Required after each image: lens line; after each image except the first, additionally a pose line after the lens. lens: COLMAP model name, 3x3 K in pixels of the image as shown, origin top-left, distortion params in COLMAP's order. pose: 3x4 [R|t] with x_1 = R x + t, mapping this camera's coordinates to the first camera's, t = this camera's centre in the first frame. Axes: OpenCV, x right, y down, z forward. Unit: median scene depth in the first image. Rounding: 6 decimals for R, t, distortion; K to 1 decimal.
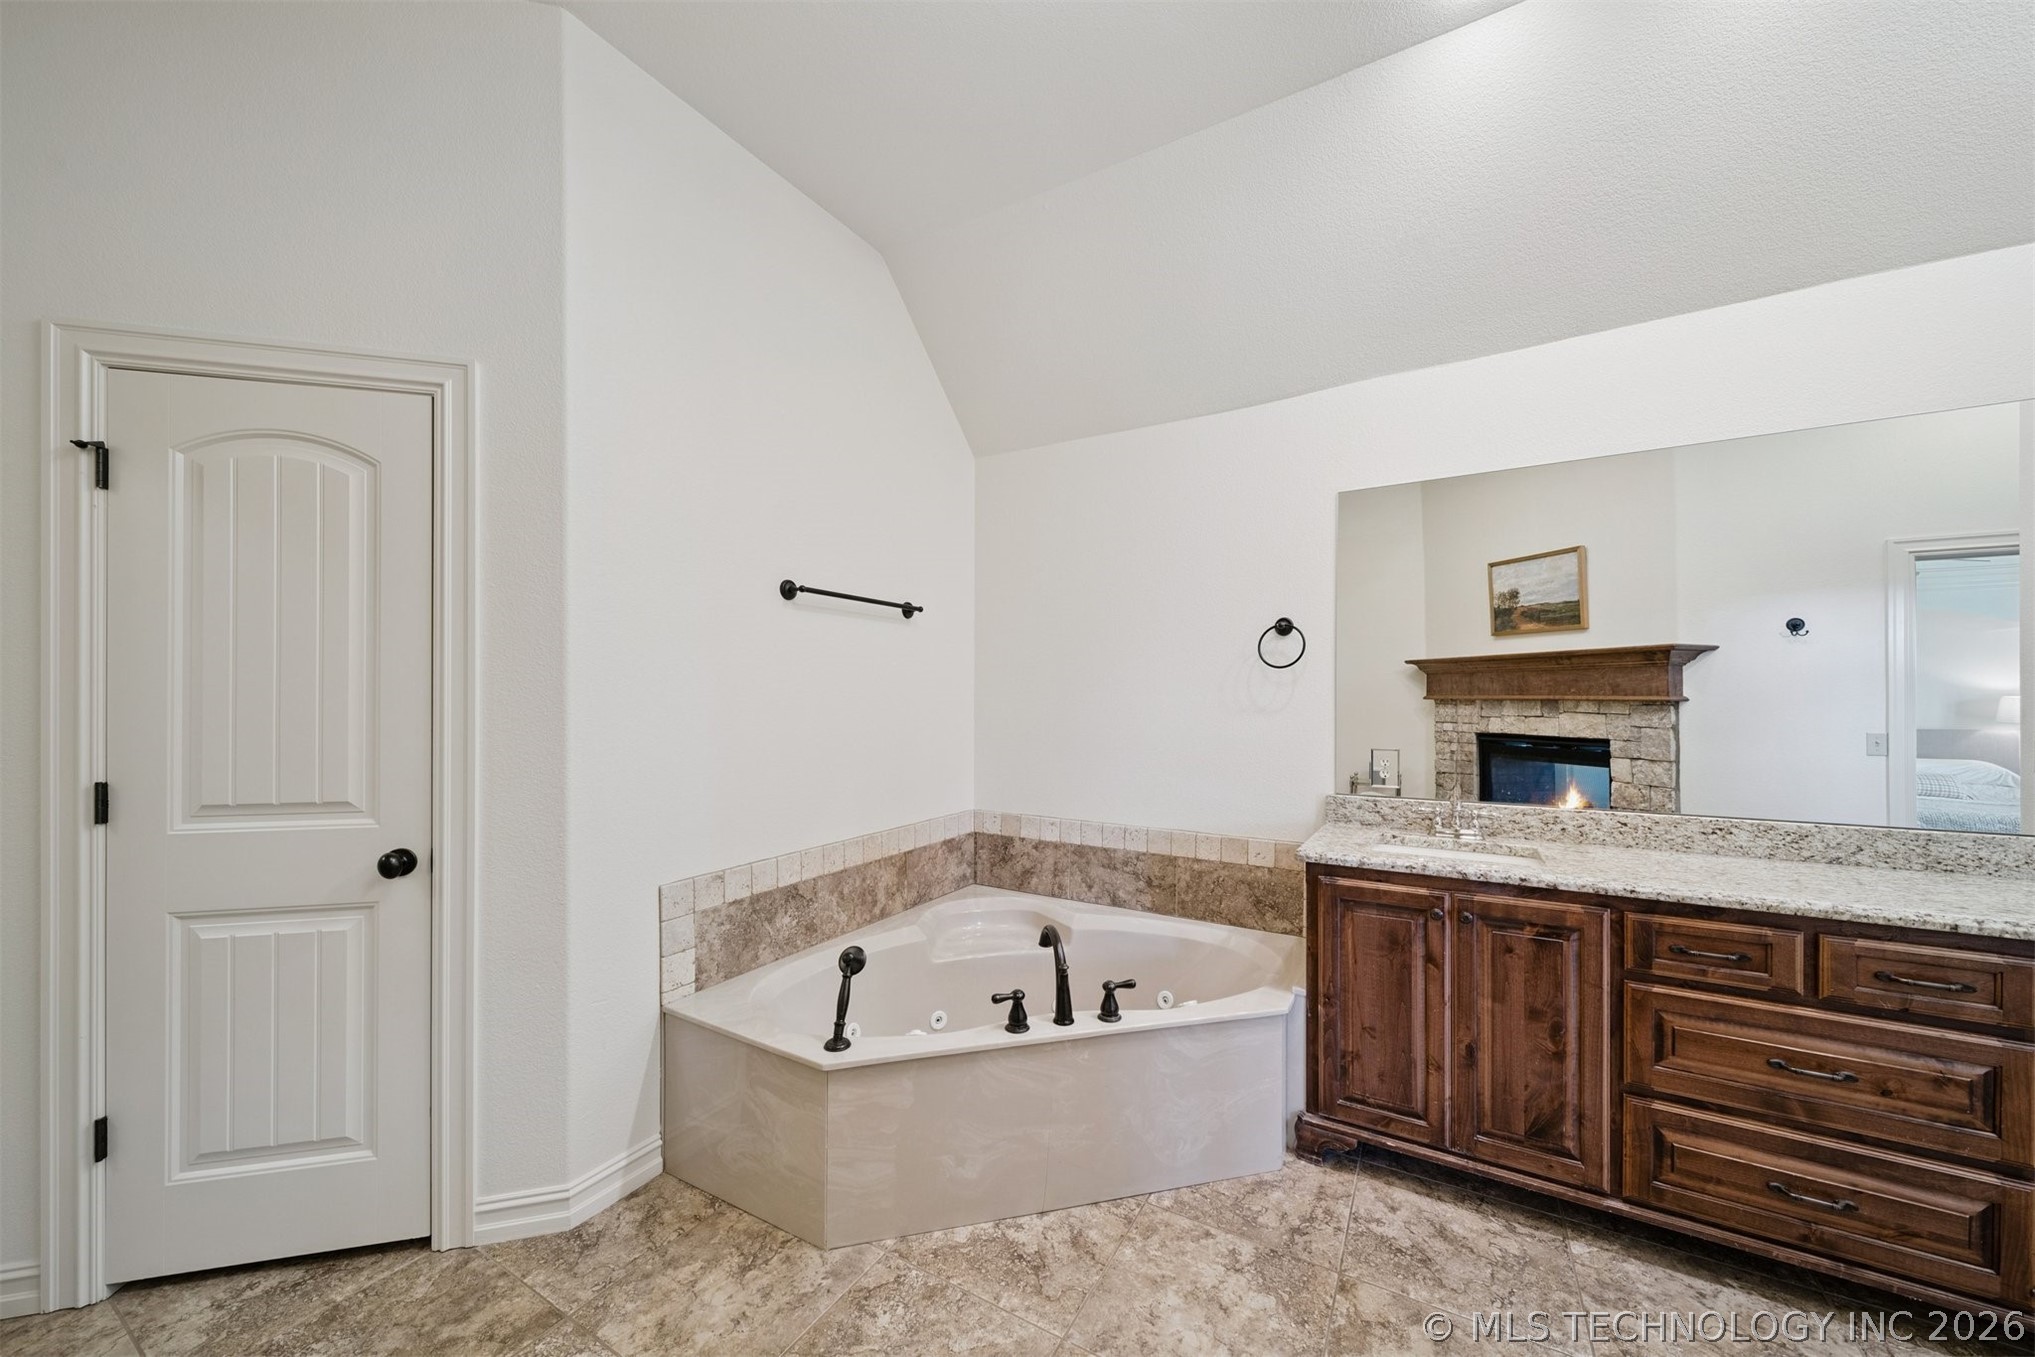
lens RADIAL K [[718.4, 0, 1020.4], [0, 718.4, 692.1], [0, 0, 1]] dist [0.005222, -0.001227]
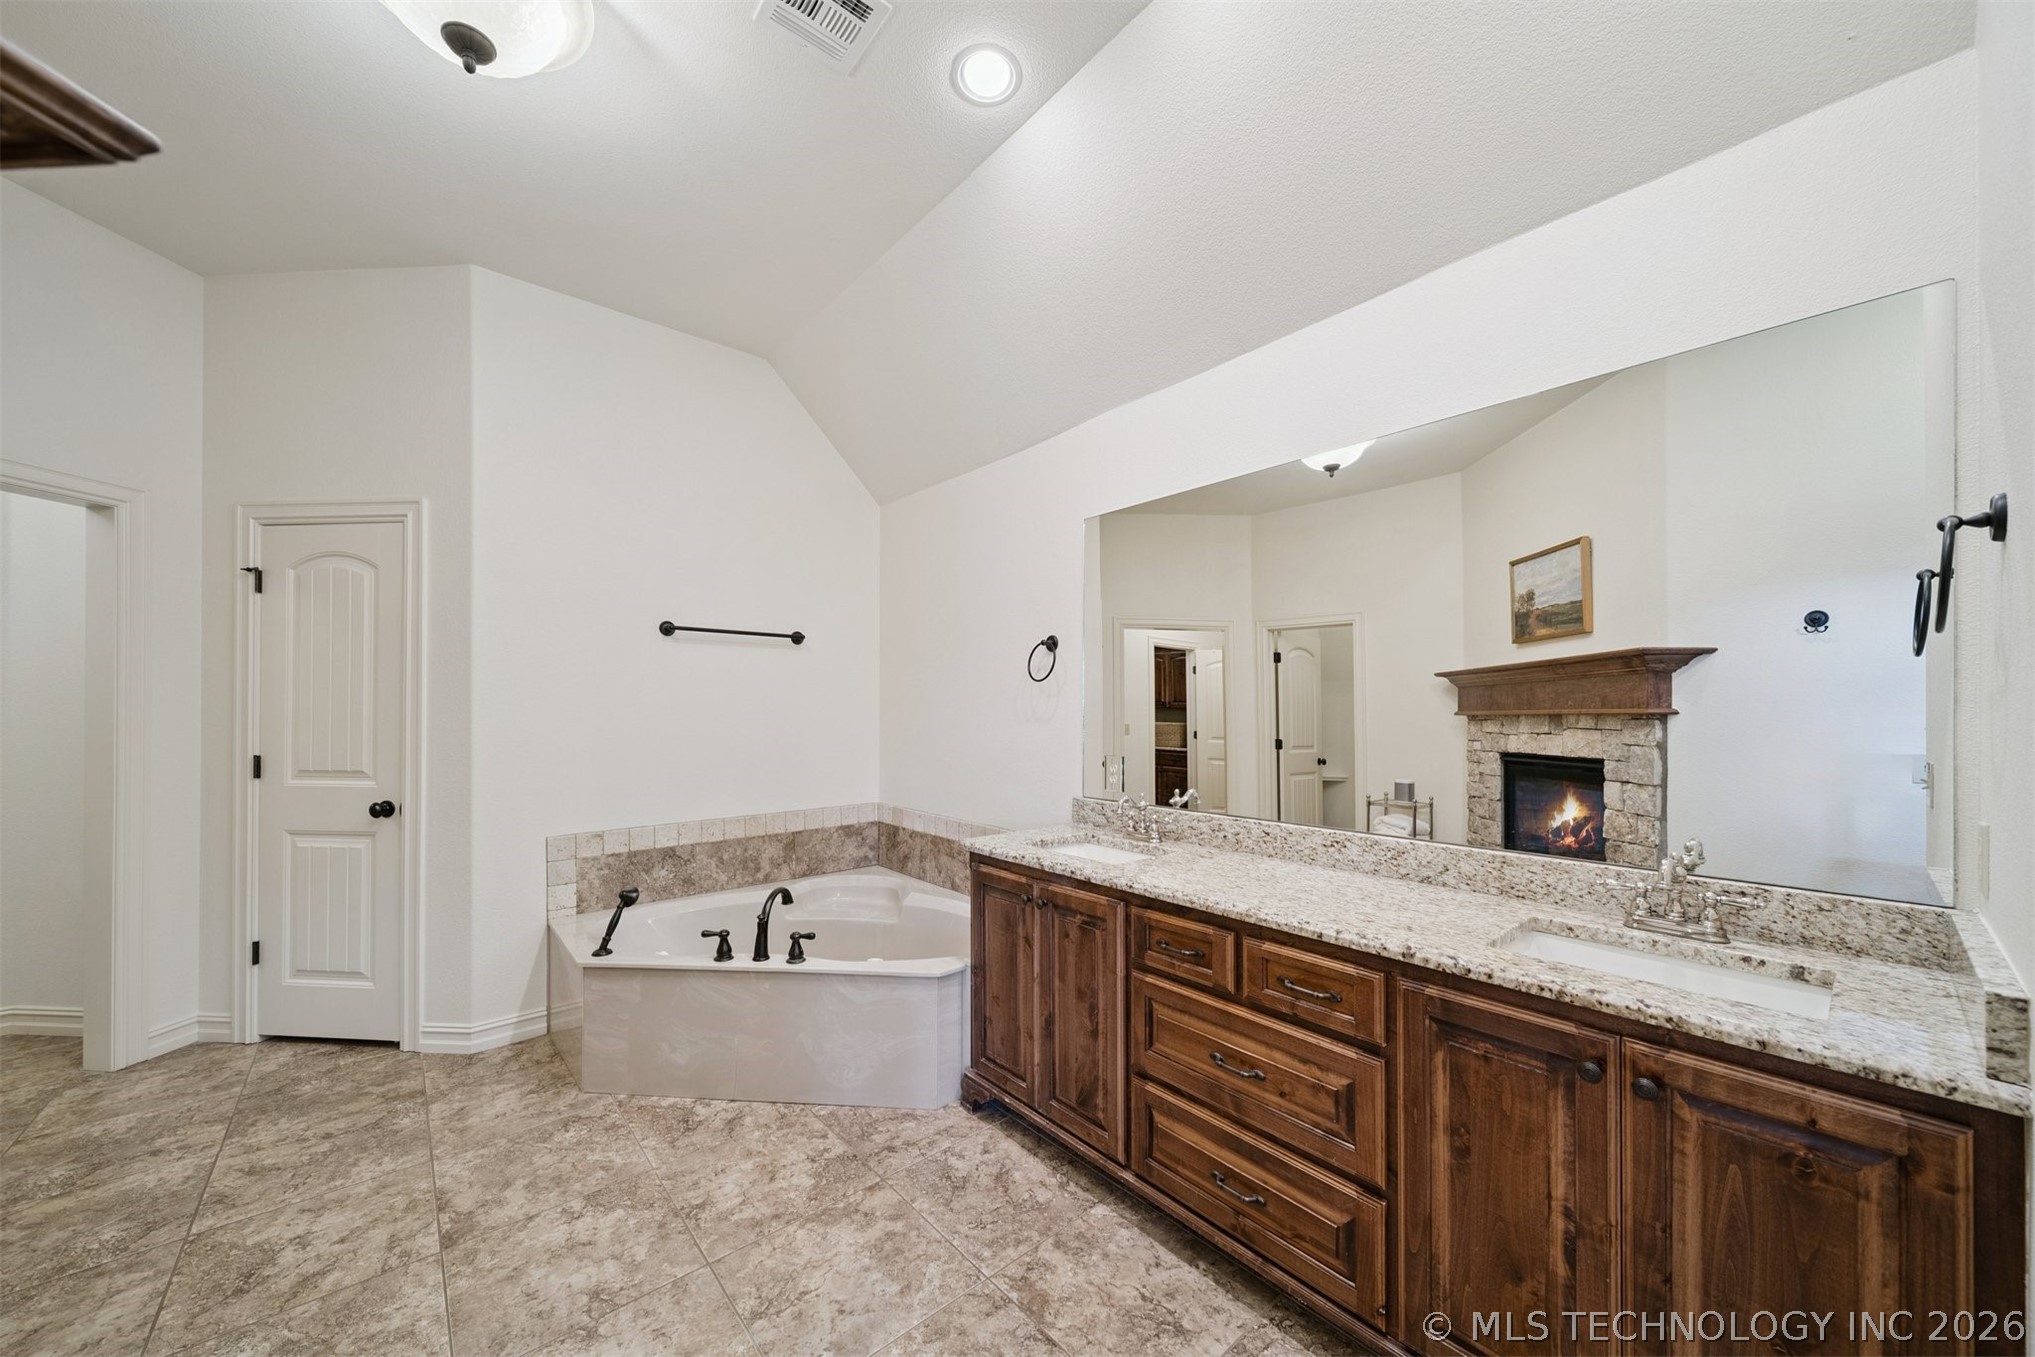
lens RADIAL K [[718.4, 0, 1052.6], [0, 718.4, 699.3], [0, 0, 1]] dist [0.005222, -0.001227]
pose [[0.947138, -0.003417, -0.320808, 0.959651], [0.000792, 0.999965, -0.008315, 0.002485], [0.320825, 0.007622, 0.947108, -0.059193]]
